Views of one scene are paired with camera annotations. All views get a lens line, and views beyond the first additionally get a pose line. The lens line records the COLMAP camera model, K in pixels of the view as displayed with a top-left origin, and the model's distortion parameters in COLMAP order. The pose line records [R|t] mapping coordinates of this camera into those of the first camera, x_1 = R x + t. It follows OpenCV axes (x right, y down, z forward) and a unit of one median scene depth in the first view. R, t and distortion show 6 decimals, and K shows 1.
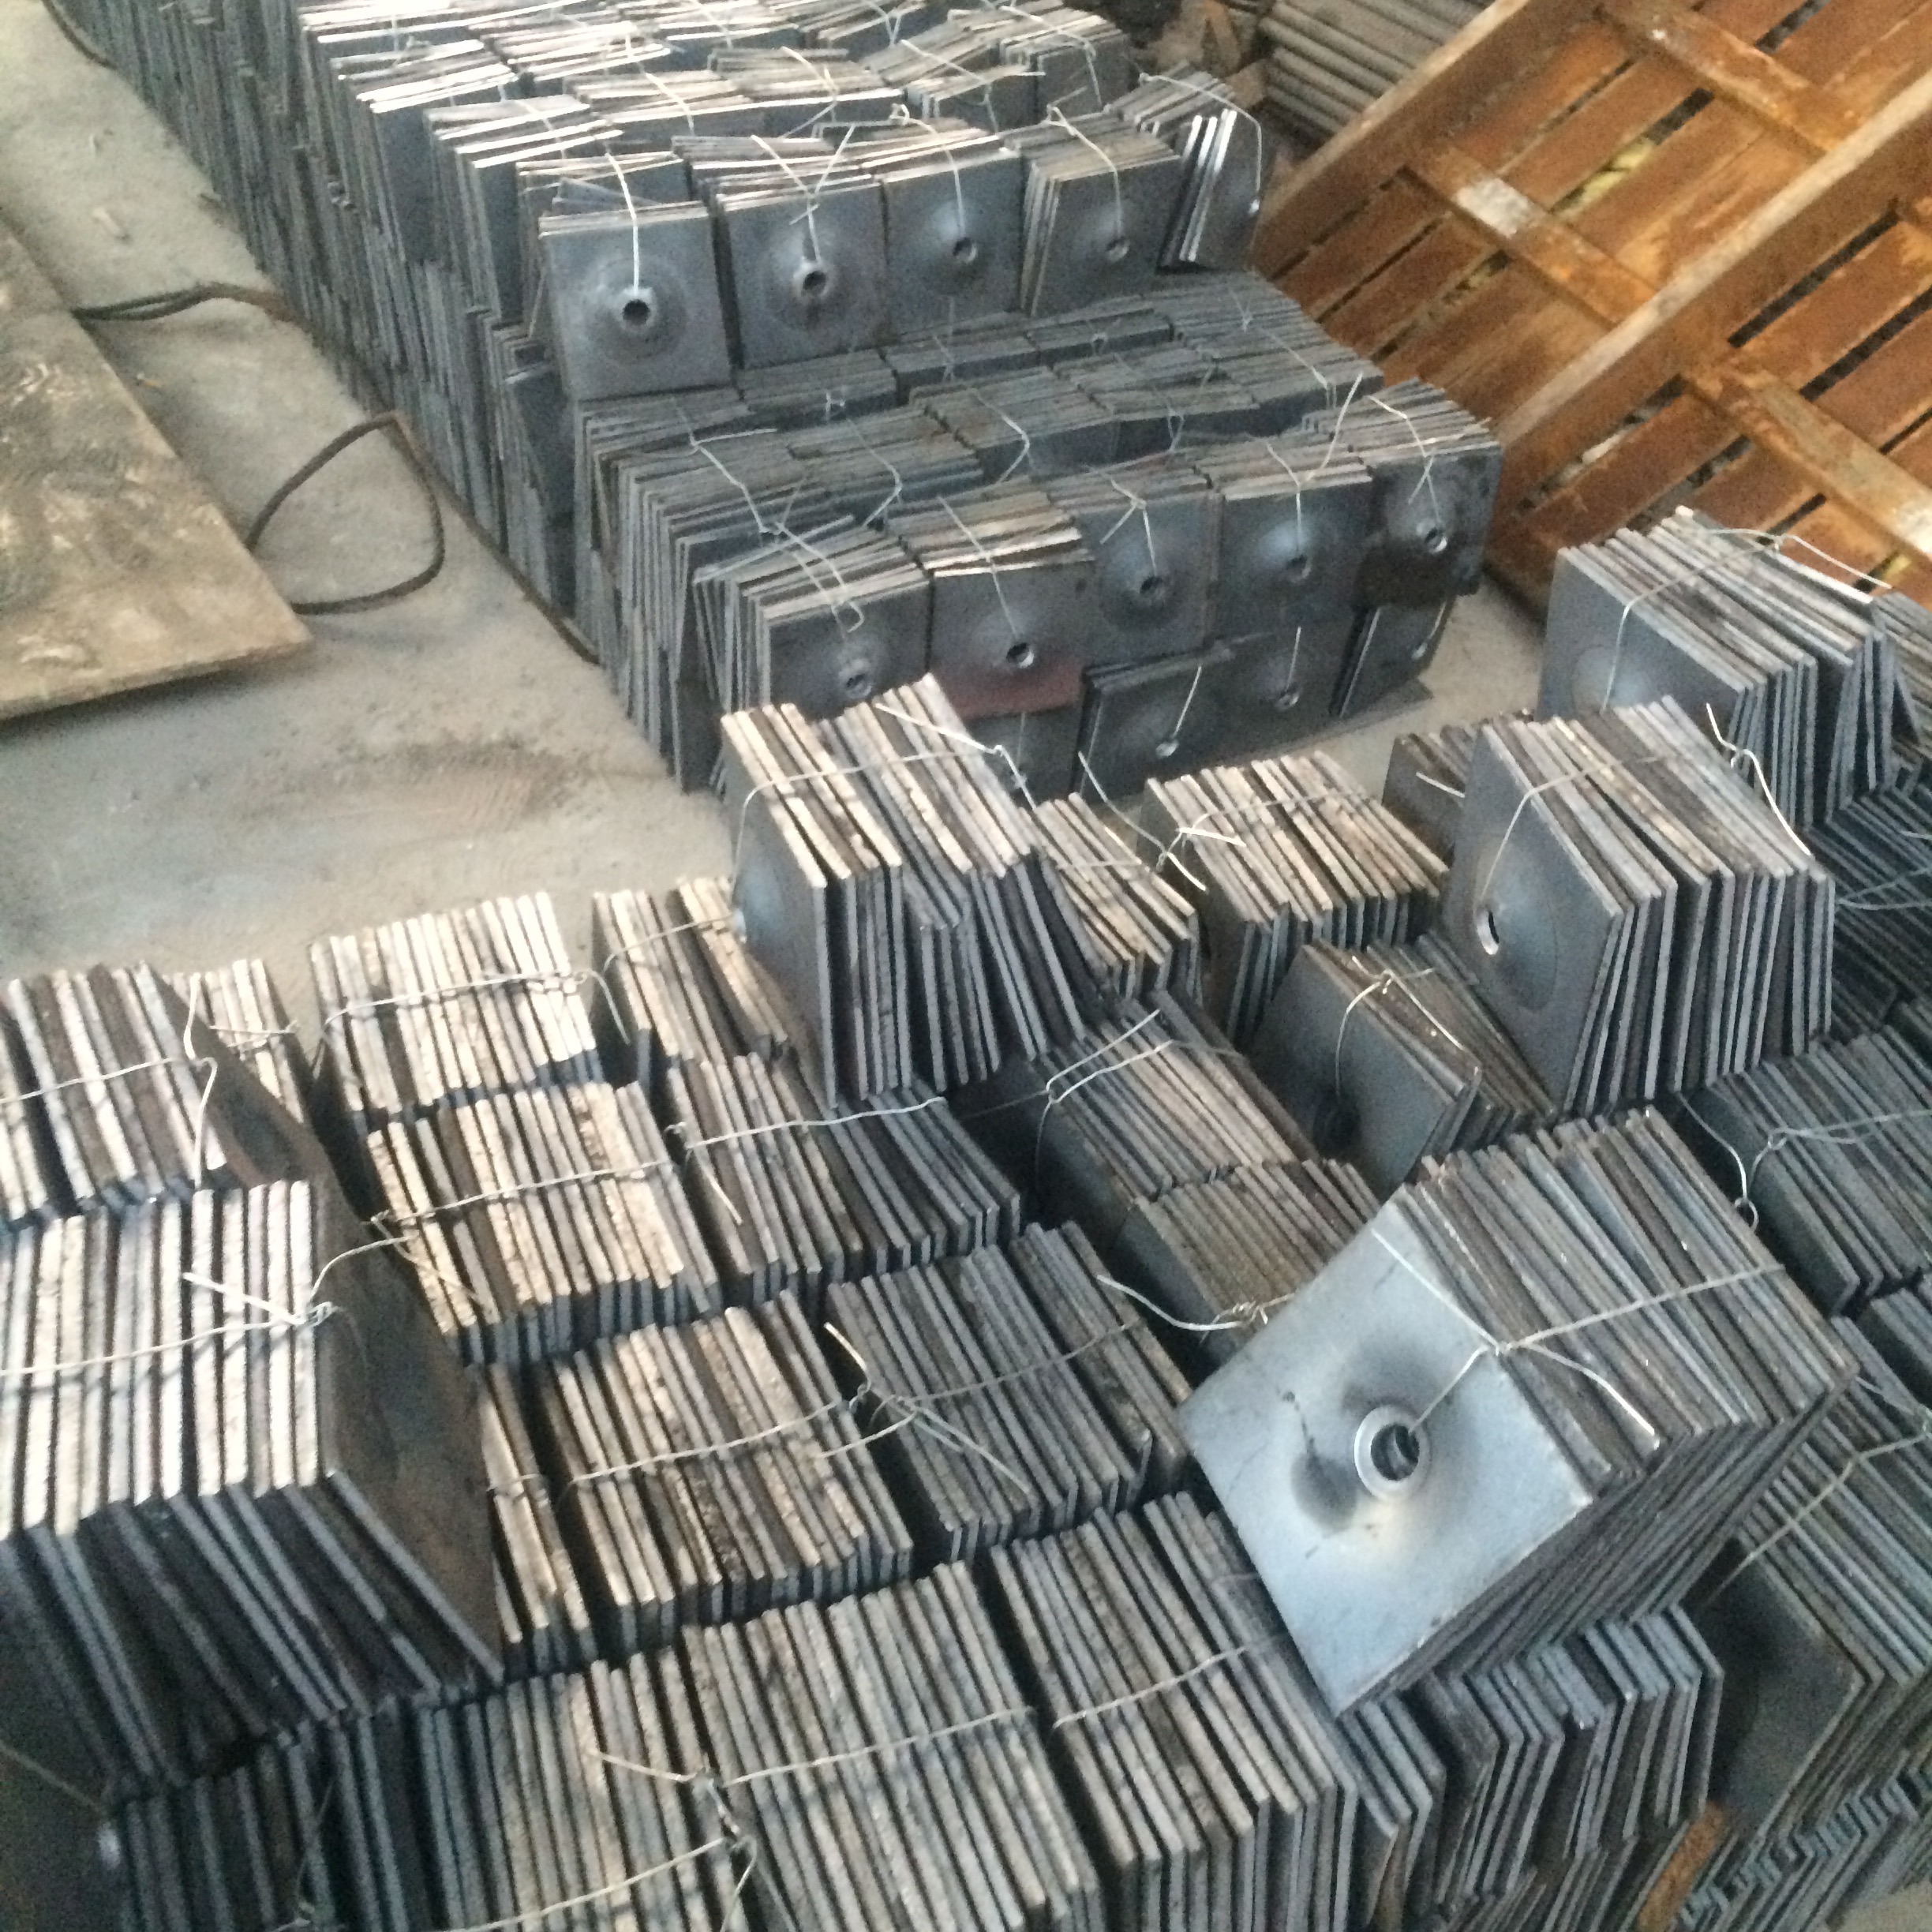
lens RADIAL K [[2202.3, 0, 966.0], [0, 2202.3, 966.0], [0, 0, 1]] dist [0.050122, -0.025983]
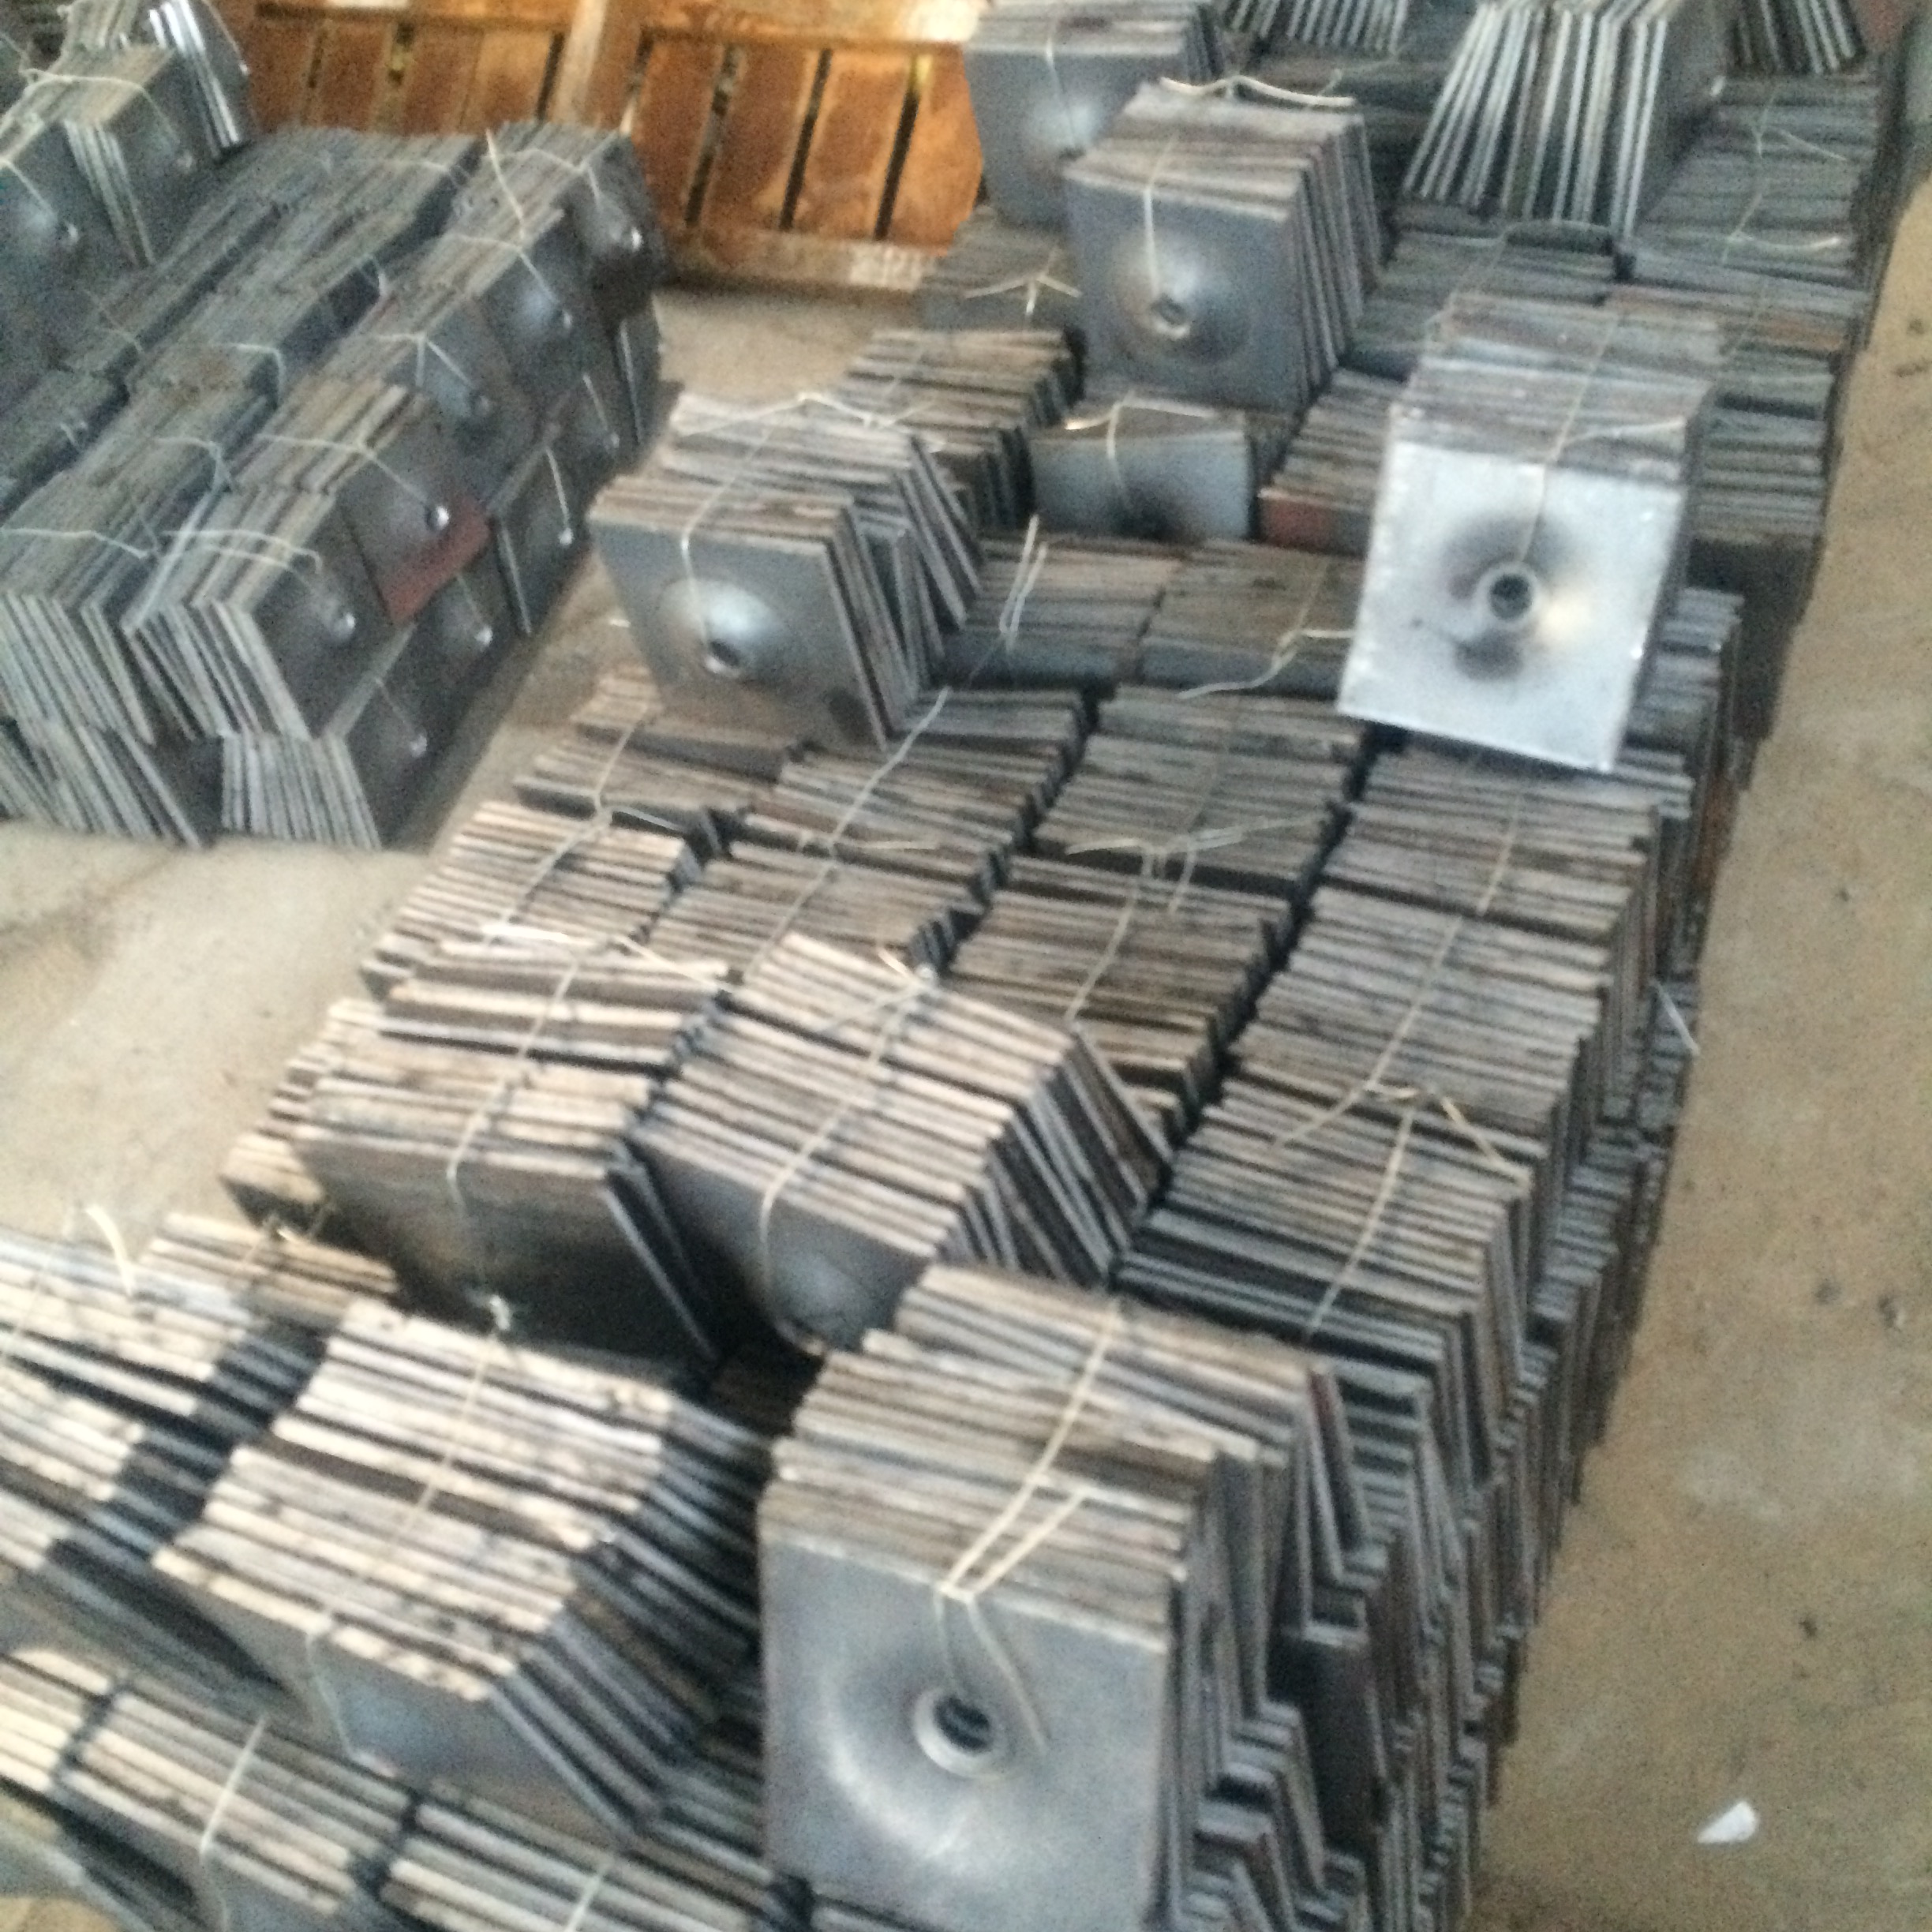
lens RADIAL K [[2202.3, 0, 966.0], [0, 2202.3, 966.0], [0, 0, 1]] dist [0.050122, -0.025983]
pose [[0.700974, -0.622022, 0.348890, -0.291108], [0.601011, 0.778576, 0.180569, -0.016345], [-0.383956, 0.083112, 0.919603, -0.017294]]
